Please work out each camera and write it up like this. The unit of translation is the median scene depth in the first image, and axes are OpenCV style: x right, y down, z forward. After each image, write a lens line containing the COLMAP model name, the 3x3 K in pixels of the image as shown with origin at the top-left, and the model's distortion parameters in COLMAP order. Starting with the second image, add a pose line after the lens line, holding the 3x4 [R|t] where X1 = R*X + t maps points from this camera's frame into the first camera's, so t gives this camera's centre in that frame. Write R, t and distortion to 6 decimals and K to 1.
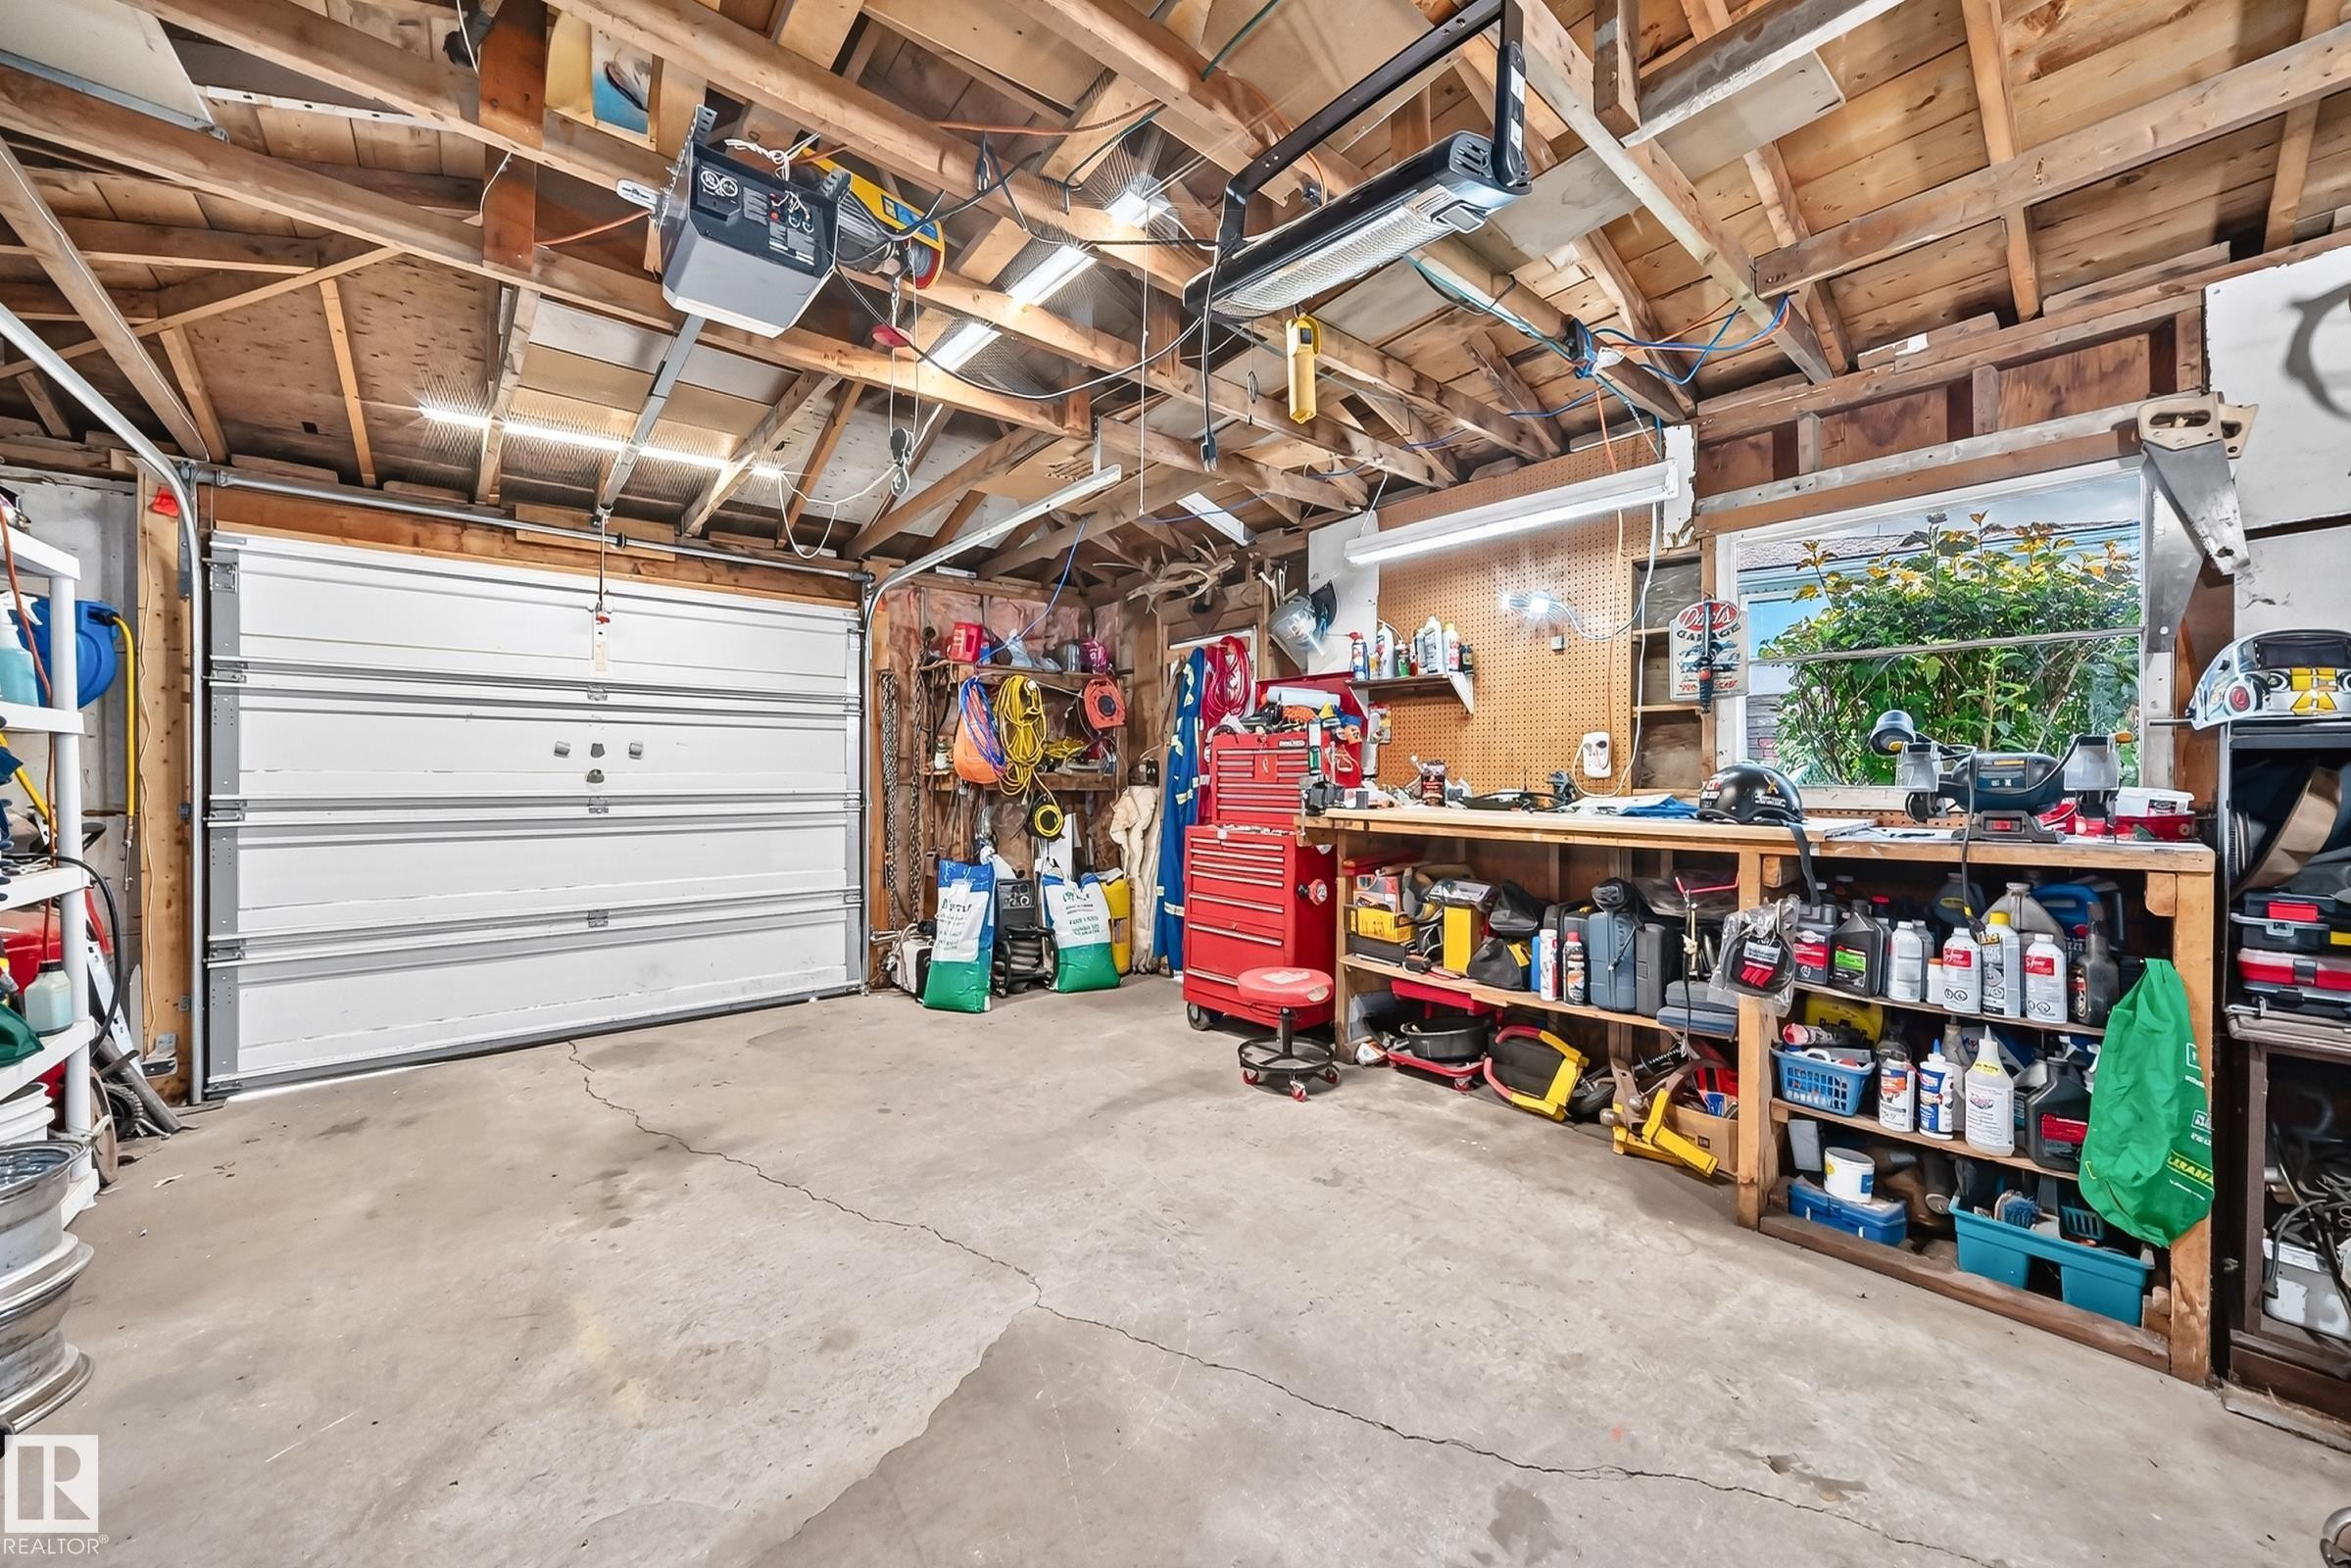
lens RADIAL K [[876.6, 0, 1173.7], [0, 876.6, 784.9], [0, 0, 1]] dist [-0.000439, -0.000016]
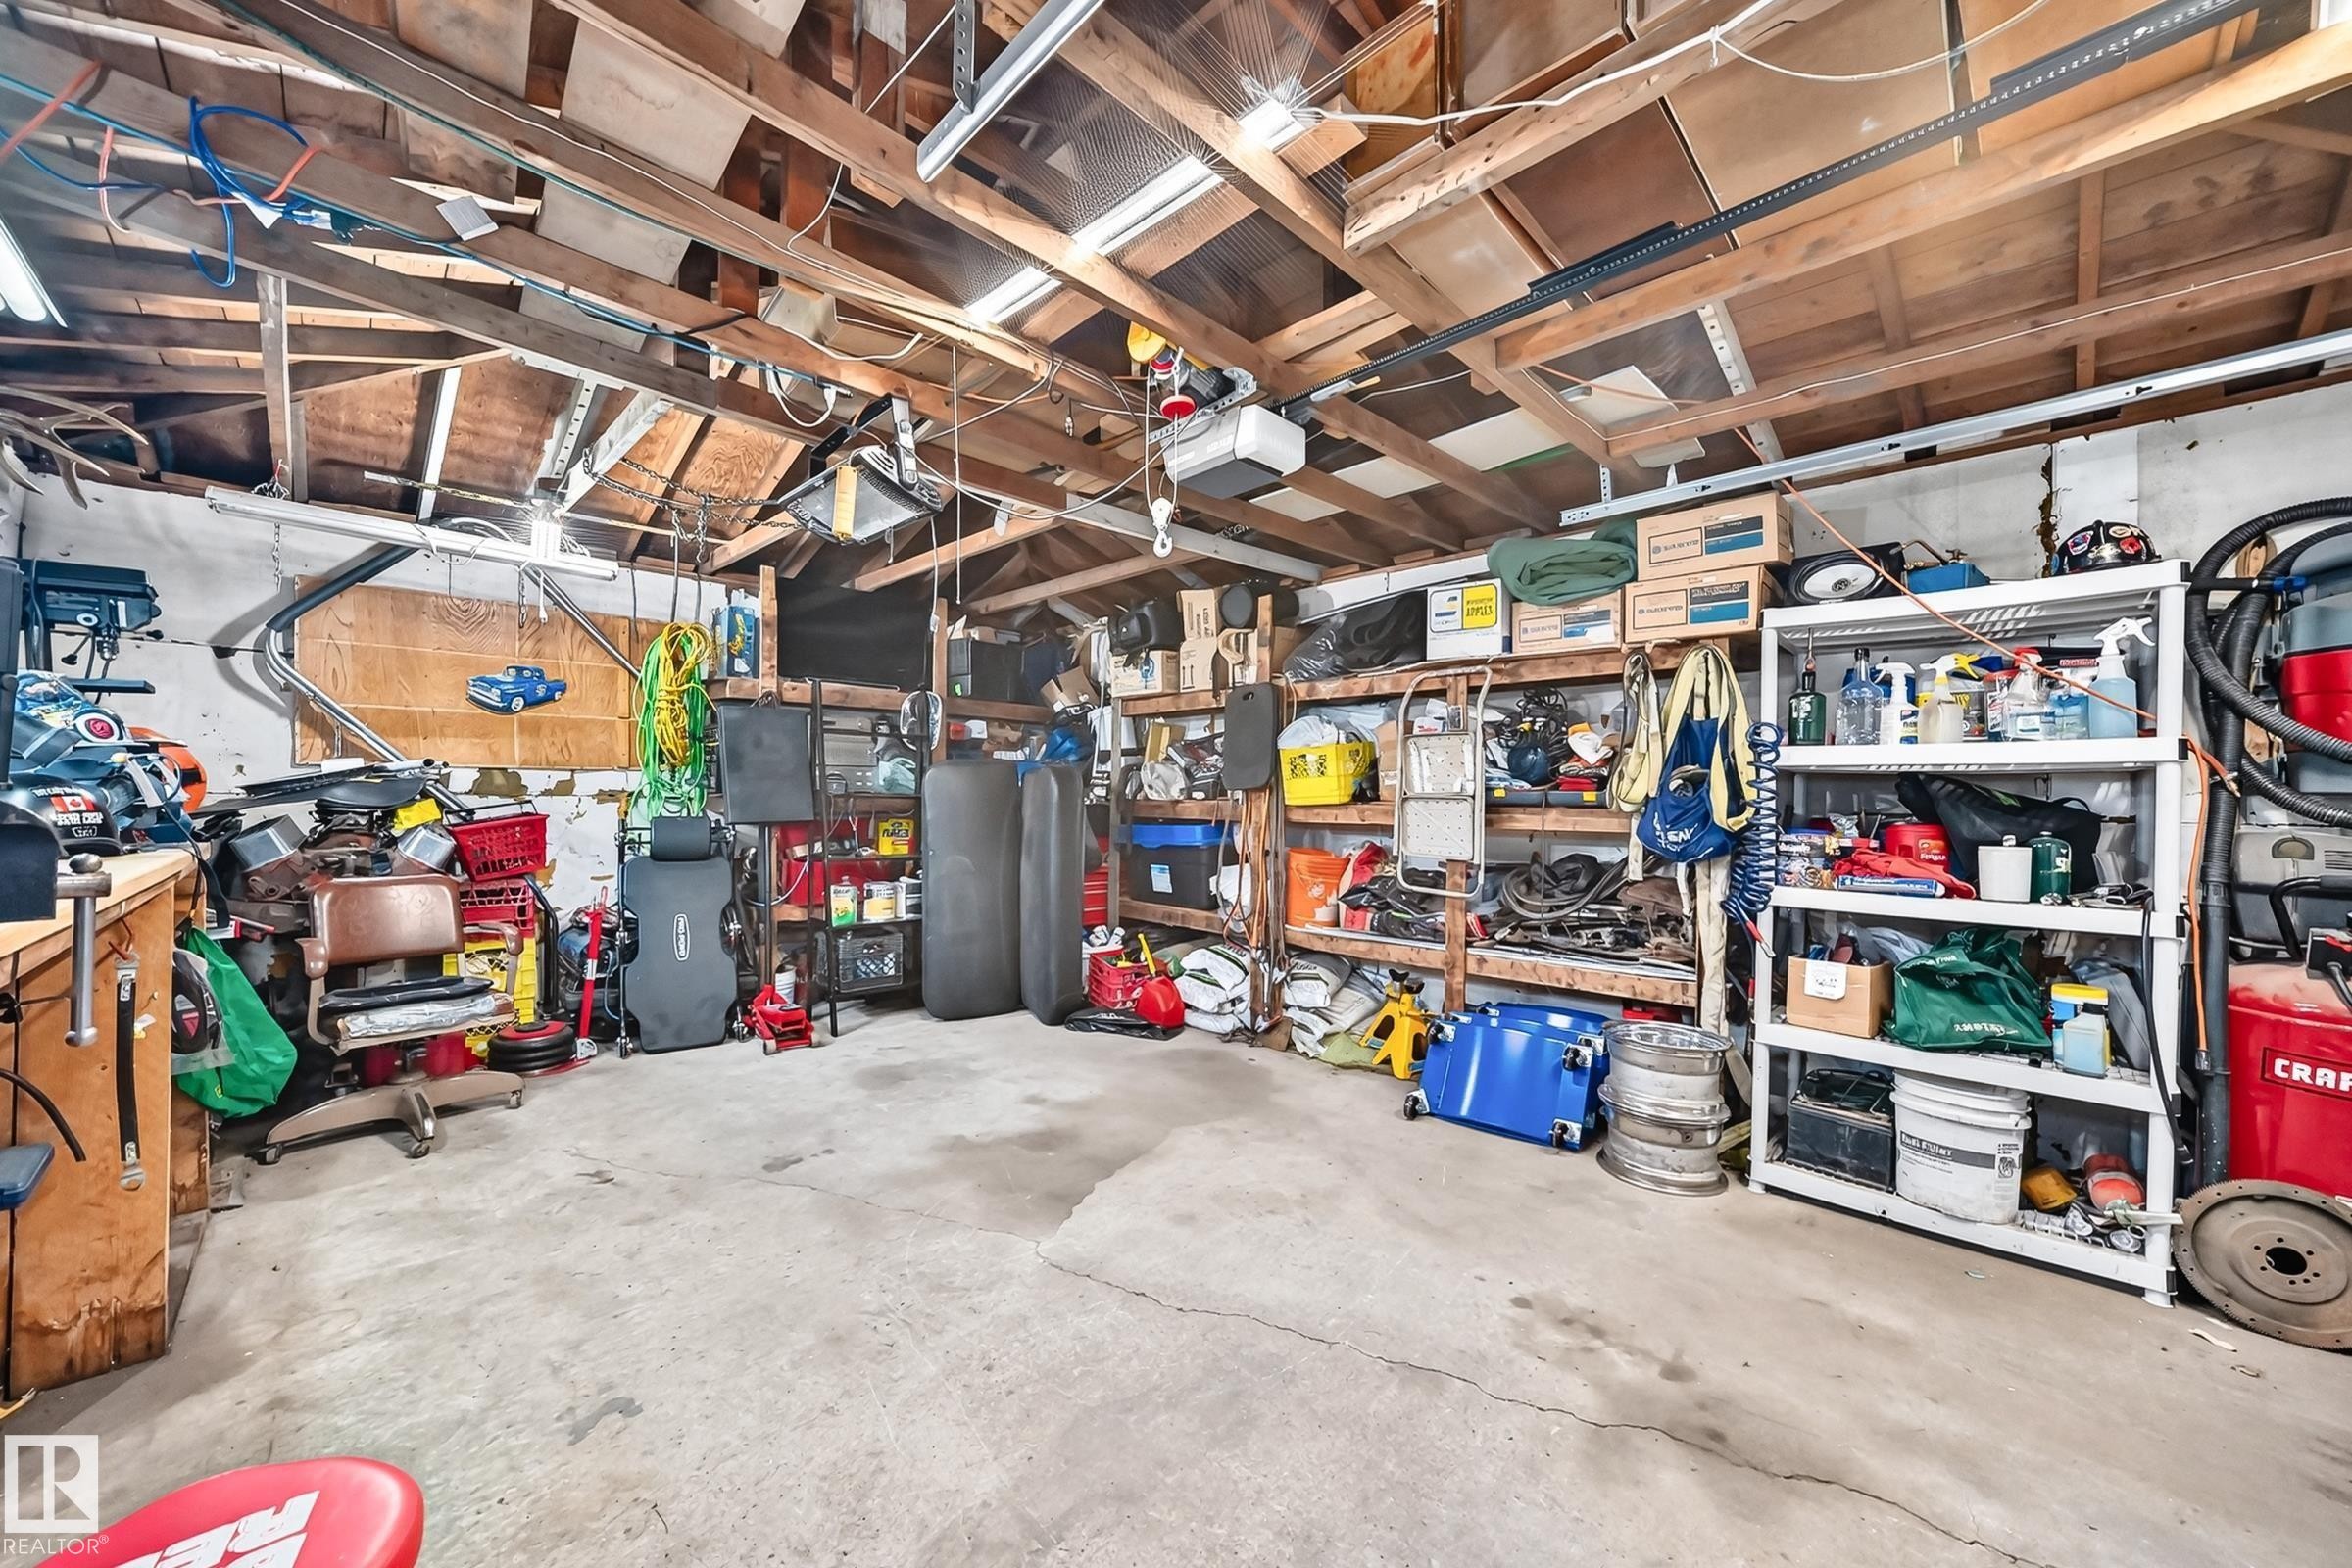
lens RADIAL K [[827.7, 0, 1182.2], [0, 827.7, 791.2], [0, 0, 1]] dist [-0.013670, 0.000202]
pose [[-0.995126, -0.009616, -0.098145, -0.200161], [-0.010160, 0.999936, 0.005047, -0.024009], [0.098090, 0.006020, -0.995159, 1.813617]]
